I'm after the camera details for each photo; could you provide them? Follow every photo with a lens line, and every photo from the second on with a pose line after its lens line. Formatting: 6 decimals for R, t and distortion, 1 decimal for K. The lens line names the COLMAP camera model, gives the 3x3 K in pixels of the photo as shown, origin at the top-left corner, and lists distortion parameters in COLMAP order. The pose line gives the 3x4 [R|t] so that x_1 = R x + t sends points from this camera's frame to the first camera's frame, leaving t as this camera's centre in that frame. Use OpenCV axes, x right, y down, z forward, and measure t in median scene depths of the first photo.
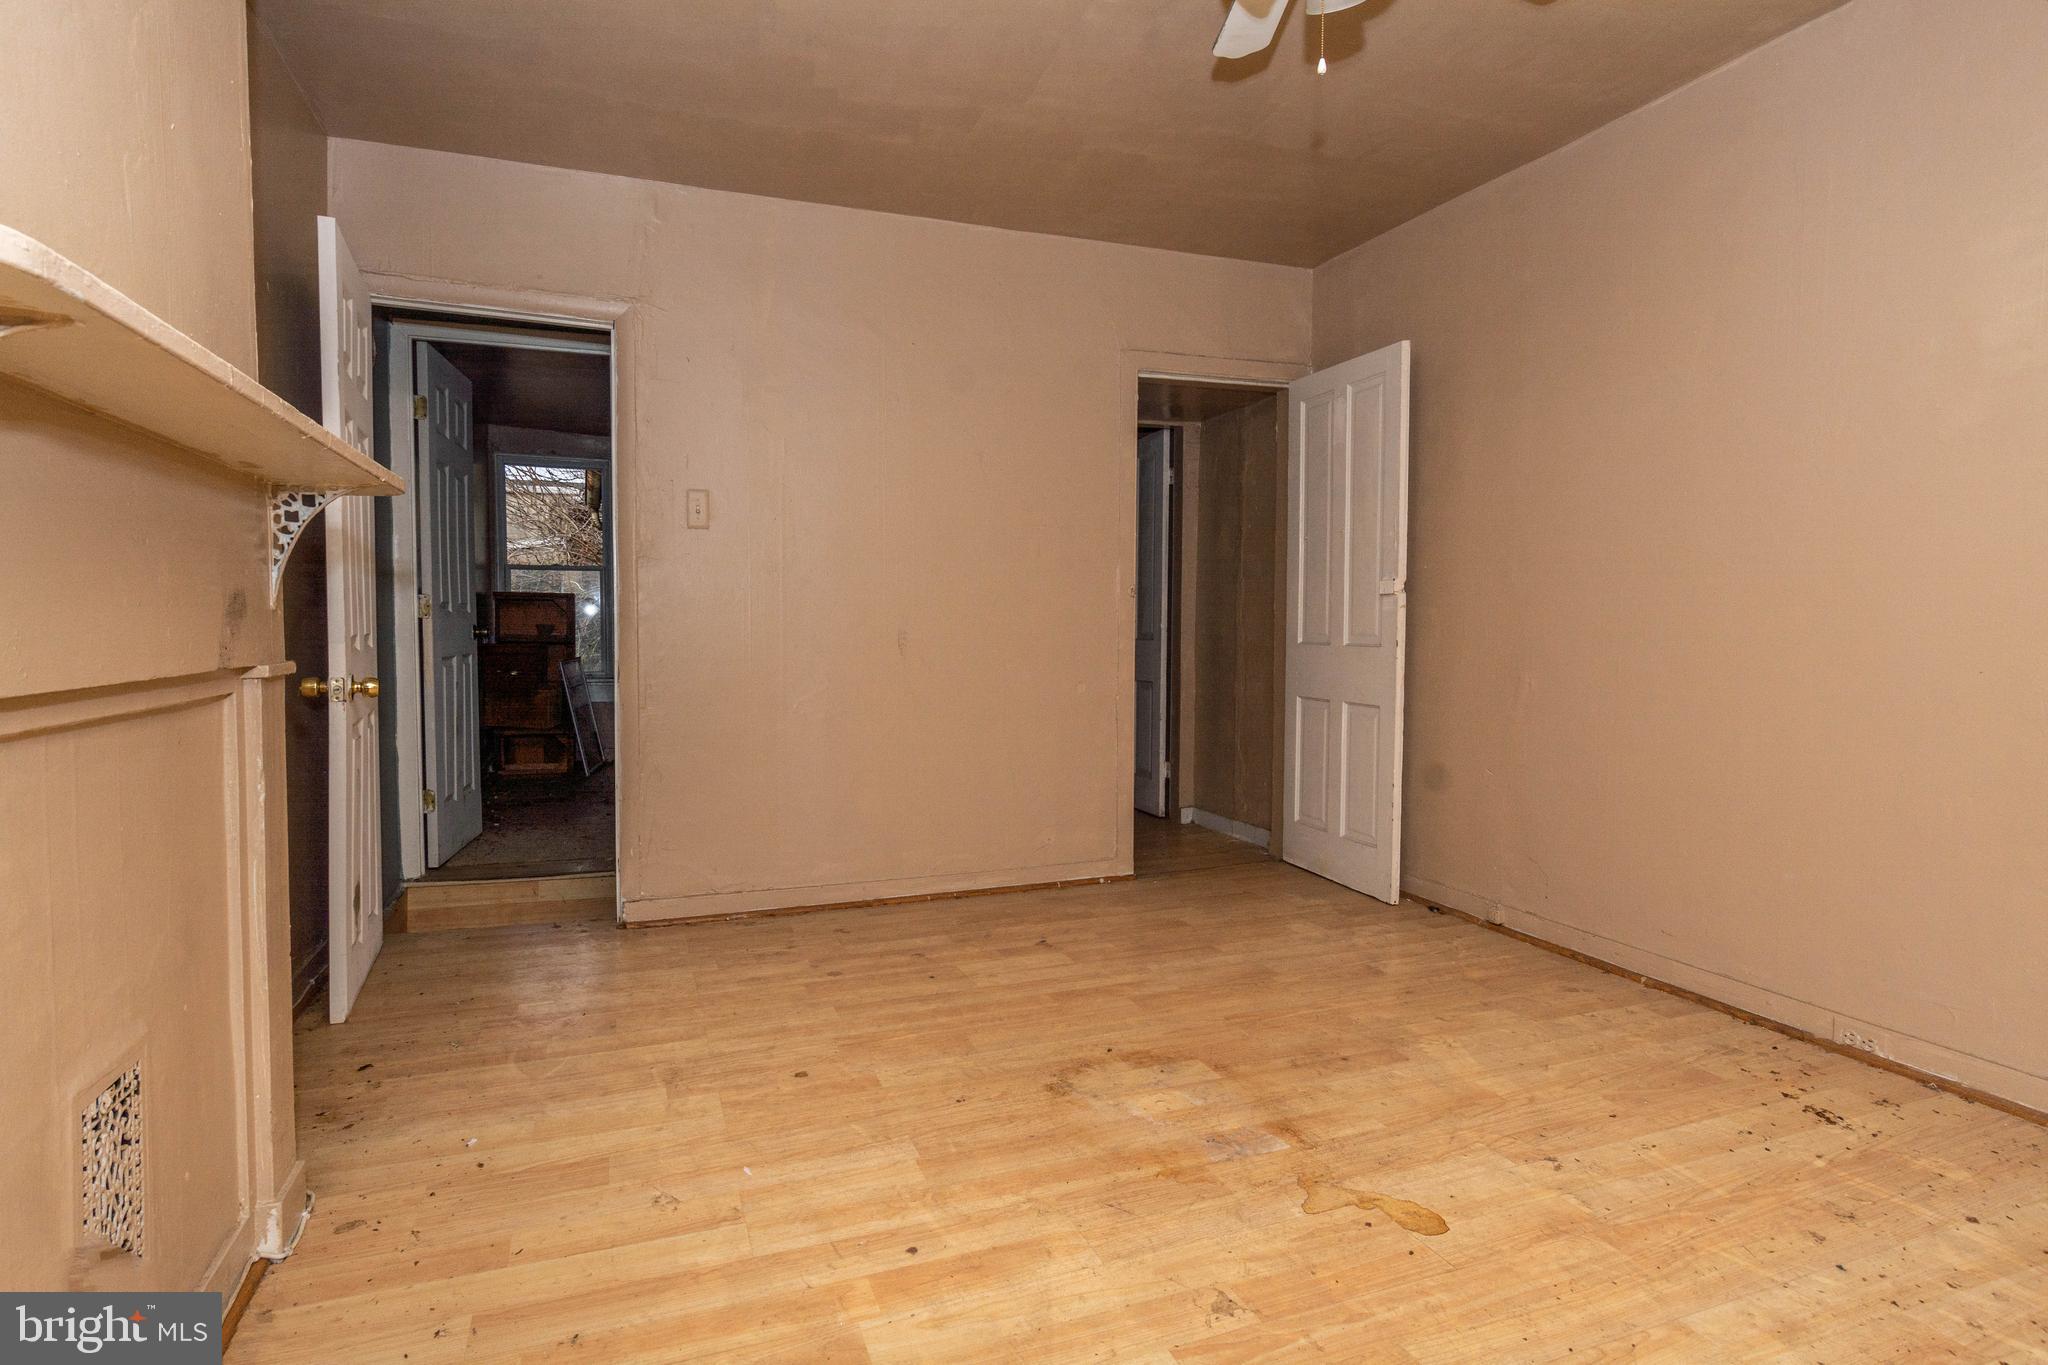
lens RADIAL K [[1067.7, 0, 1026.1], [0, 1067.7, 674.8], [0, 0, 1]] dist [0.004819, -0.005989]
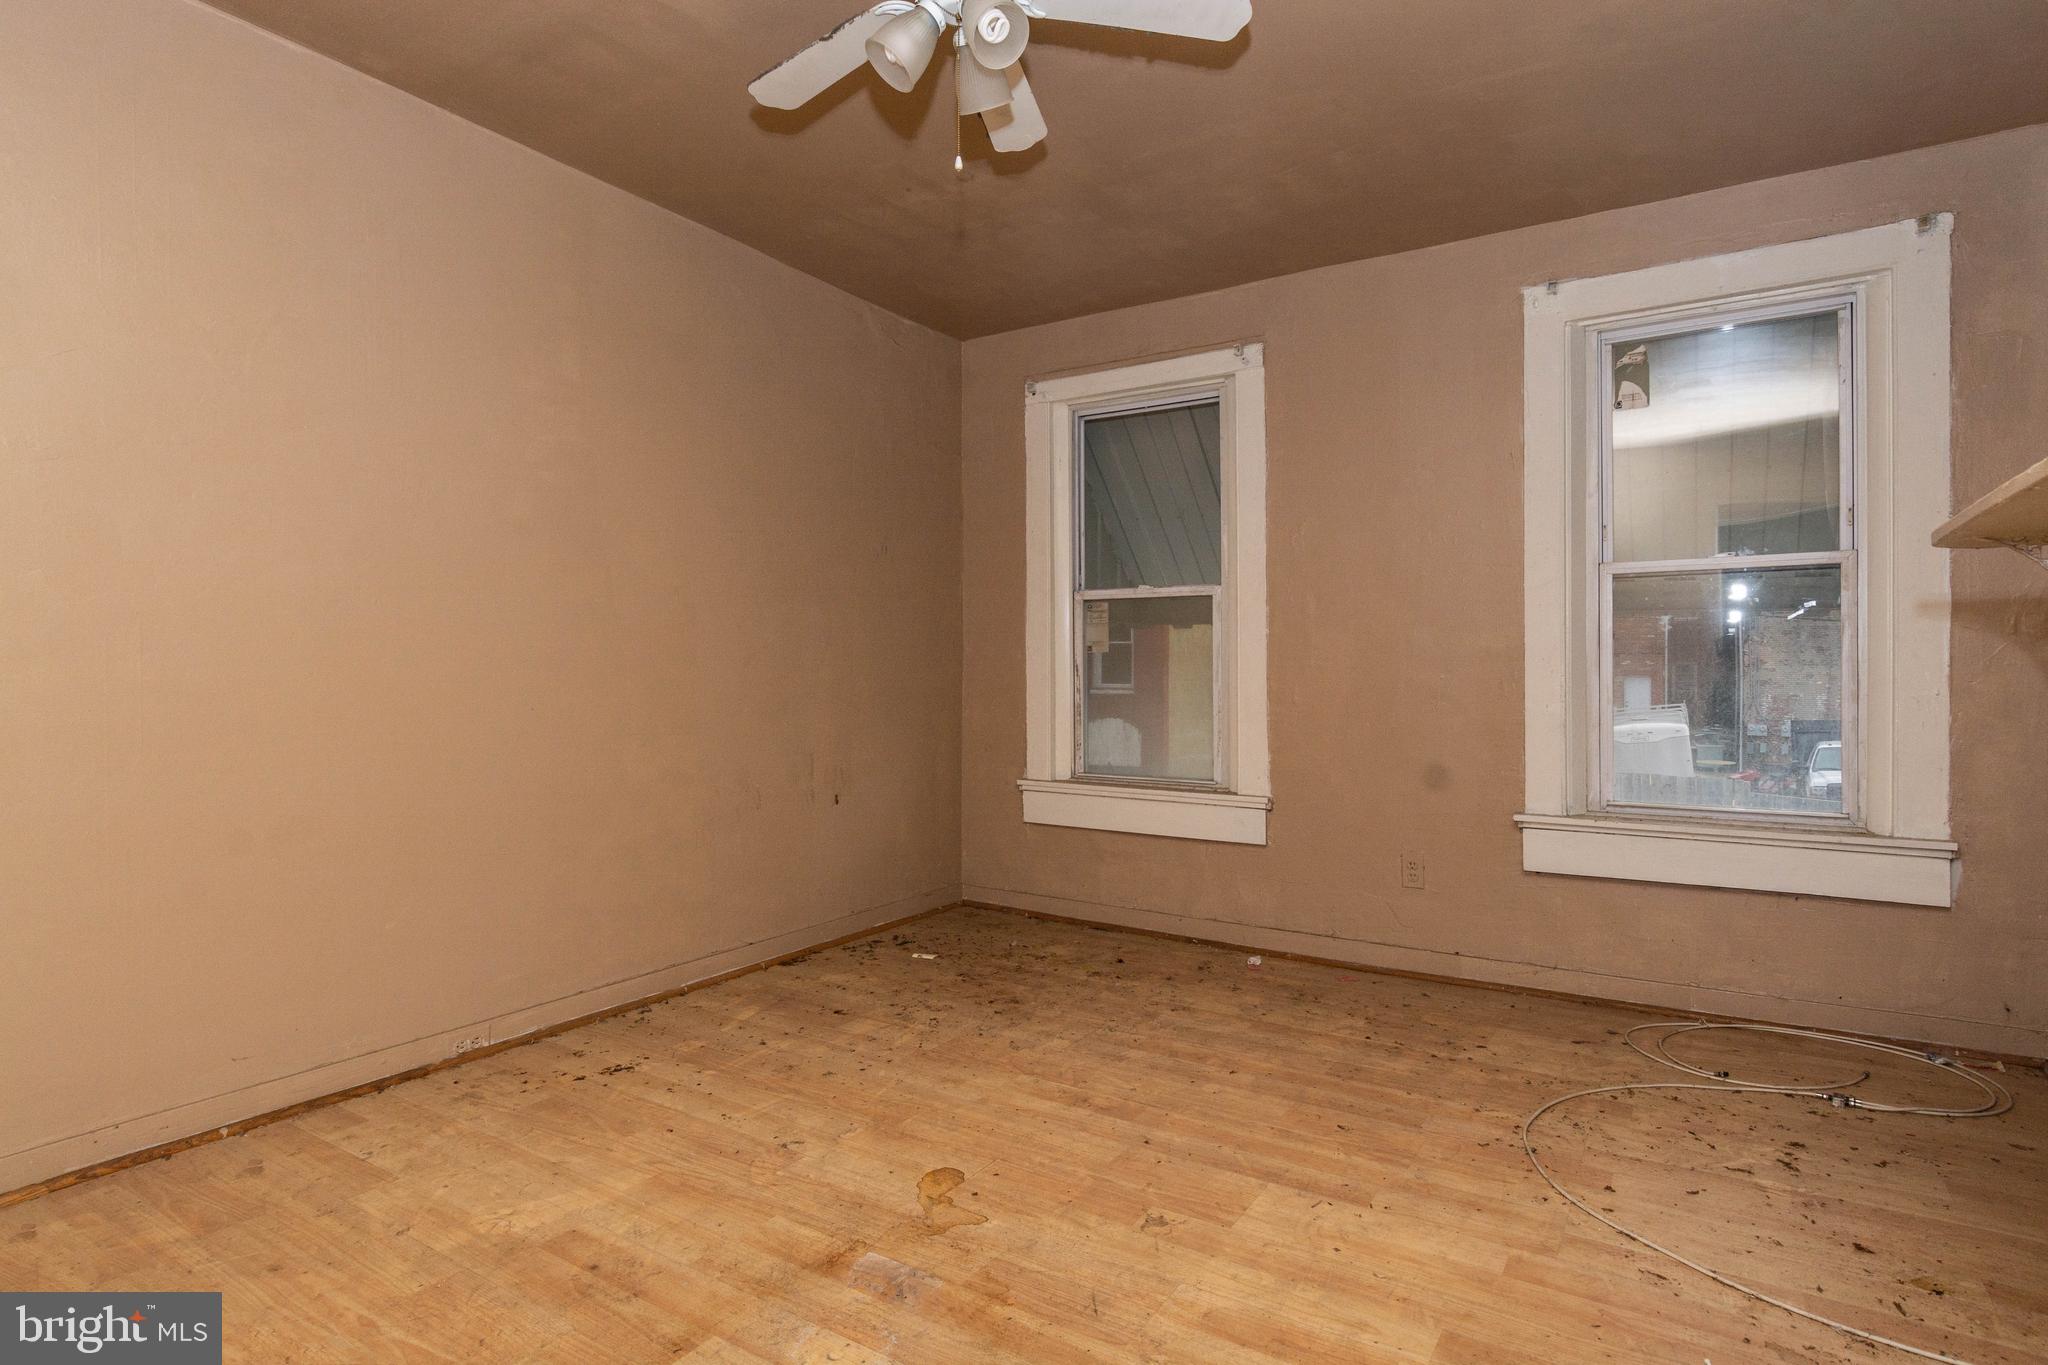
lens RADIAL K [[1067.7, 0, 1026.4], [0, 1067.7, 674.5], [0, 0, 1]] dist [0.004819, -0.005989]
pose [[-0.589883, -0.008388, 0.807445, -0.590208], [0.035841, 0.998689, 0.036558, -0.081220], [-0.806693, 0.050504, -0.588809, 1.477468]]
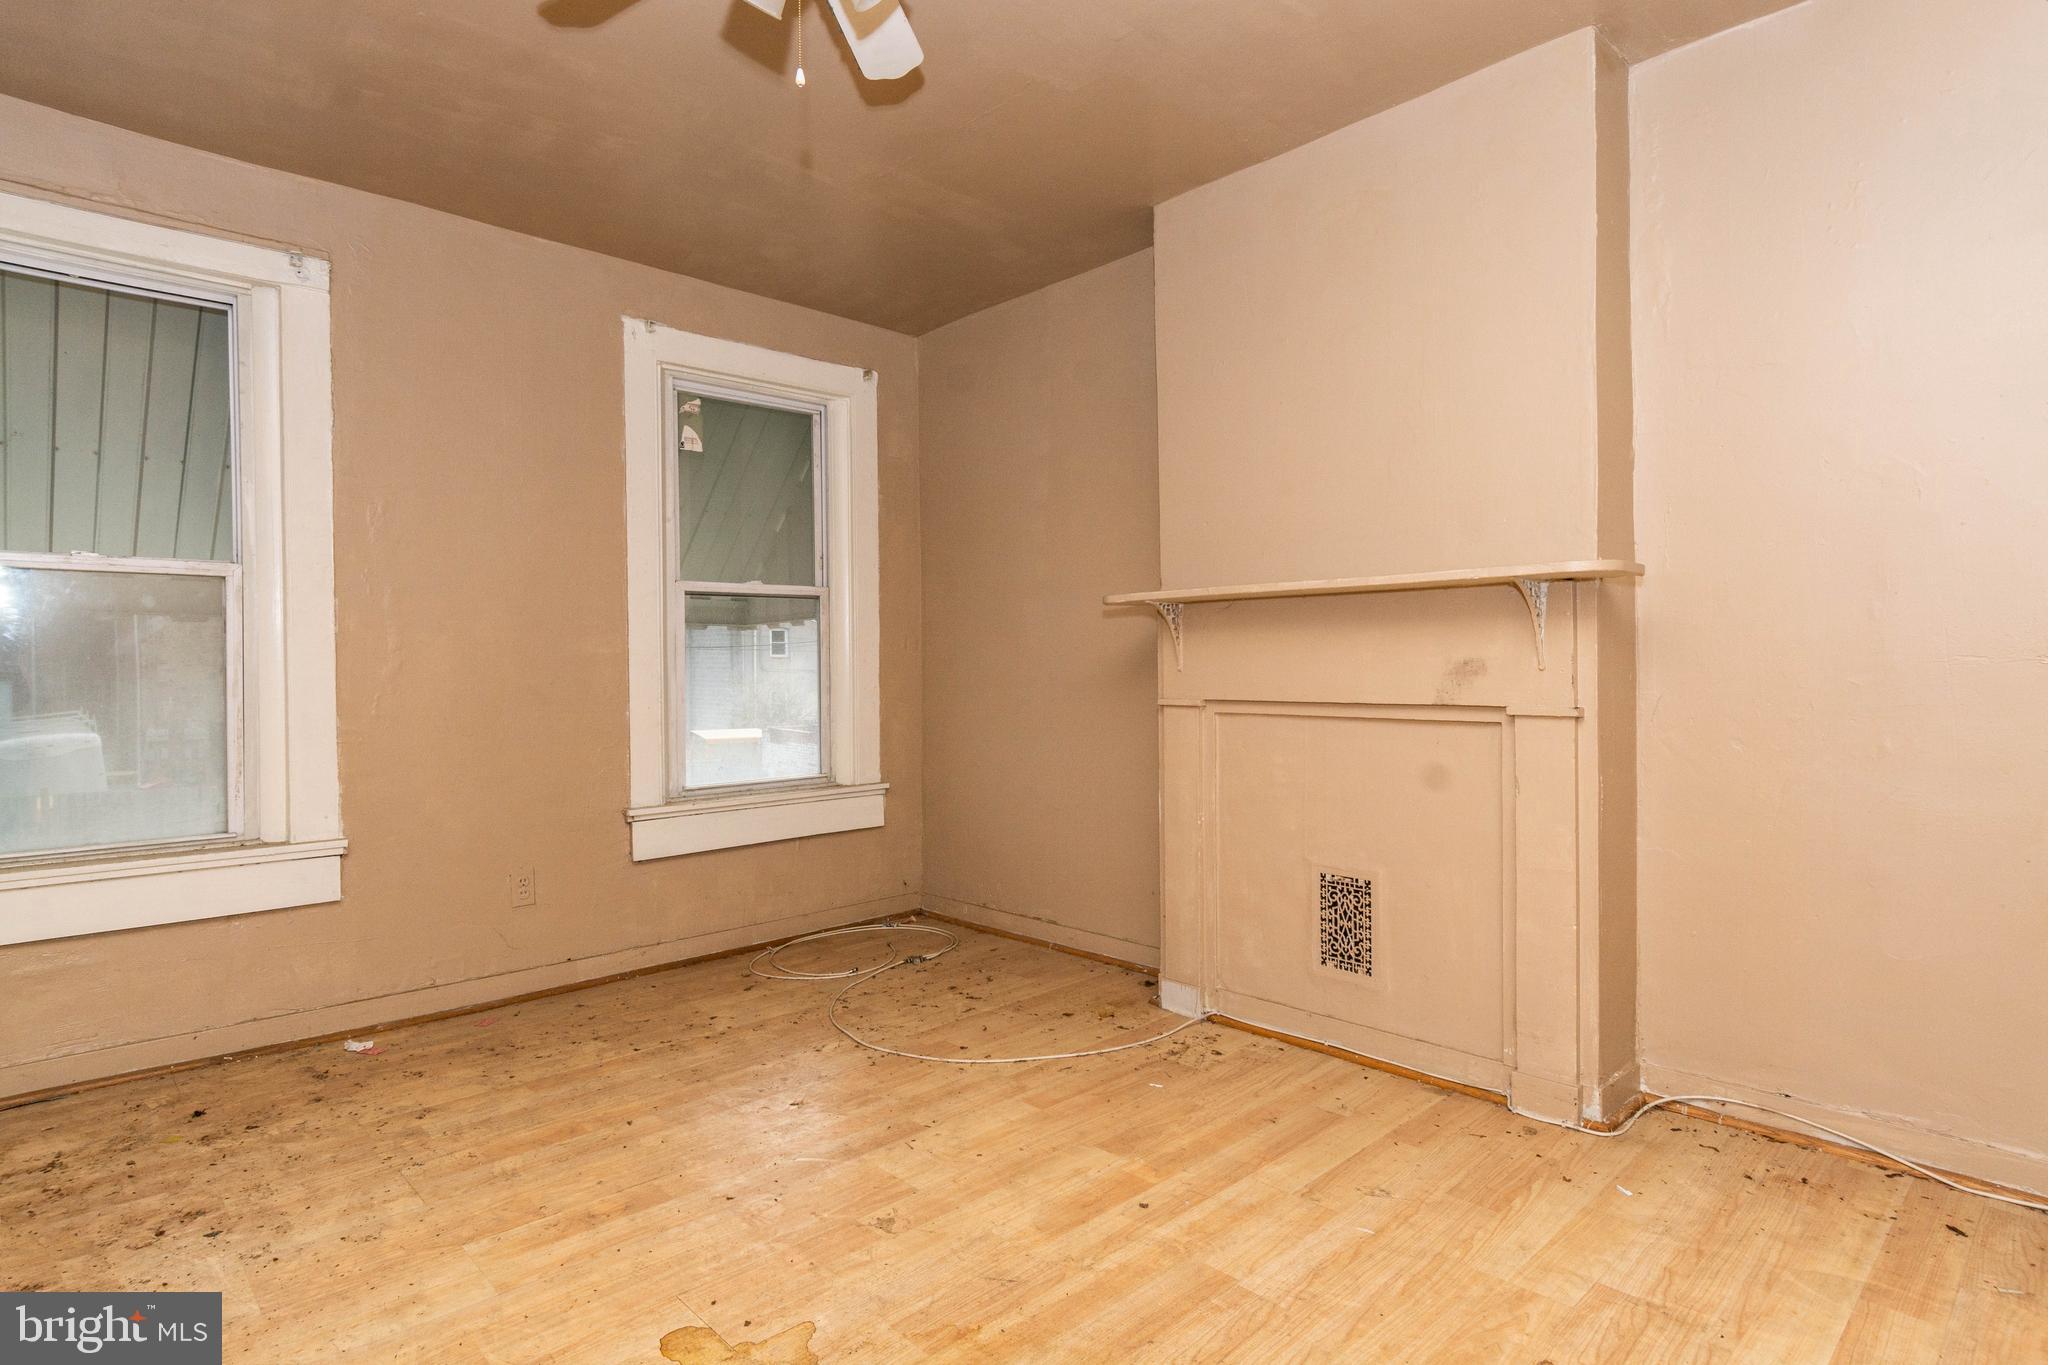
lens RADIAL K [[1067.7, 0, 1022.0], [0, 1067.7, 670.9], [0, 0, 1]] dist [0.004819, -0.005989]
pose [[-0.926021, 0.005737, -0.377428, 0.412236], [-0.014171, 0.998651, 0.049947, -0.104561], [0.377205, 0.051600, -0.924691, 1.778824]]
